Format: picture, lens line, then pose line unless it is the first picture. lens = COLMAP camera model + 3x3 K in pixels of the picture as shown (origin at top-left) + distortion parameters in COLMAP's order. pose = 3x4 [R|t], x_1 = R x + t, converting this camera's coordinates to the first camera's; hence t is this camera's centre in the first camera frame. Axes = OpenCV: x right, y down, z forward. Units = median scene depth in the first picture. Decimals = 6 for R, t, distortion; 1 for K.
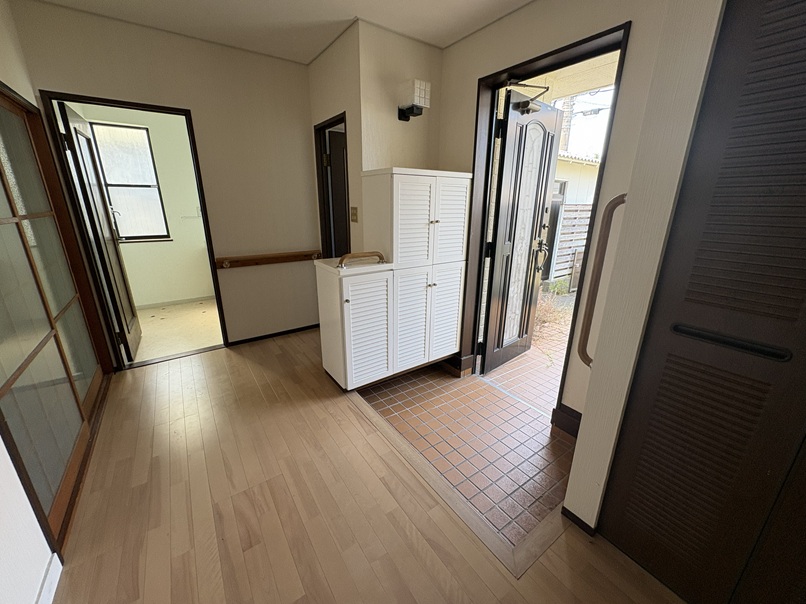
lens RADIAL K [[320.0, 0, 404.5], [0, 320.0, 301.1], [0, 0, 1]] dist [0.002186, 0.000237]
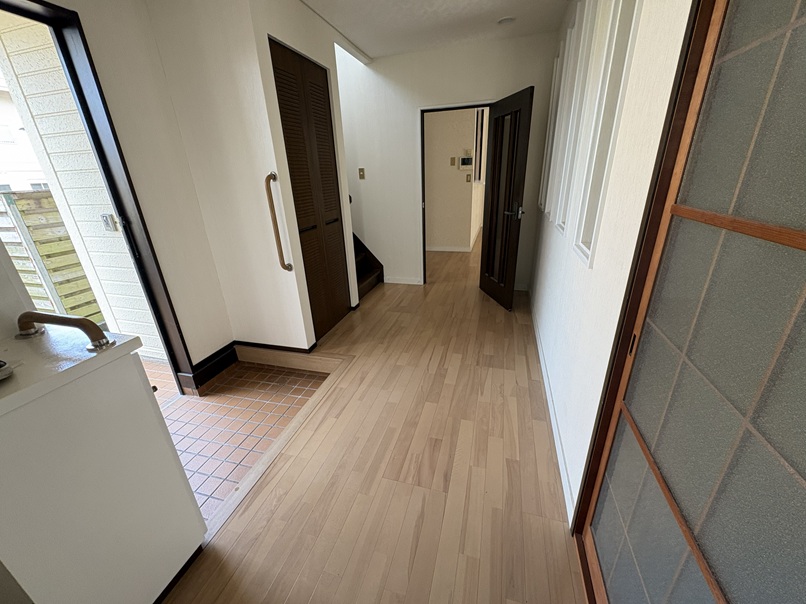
lens RADIAL K [[320.0, 0, 403.5], [0, 320.0, 300.5], [0, 0, 1]] dist [0.002186, 0.000237]
pose [[-0.621016, -0.278144, 0.732786, -1.002842], [0.264435, 0.805752, 0.529941, -0.365785], [-0.737844, 0.522876, -0.426834, 1.135991]]
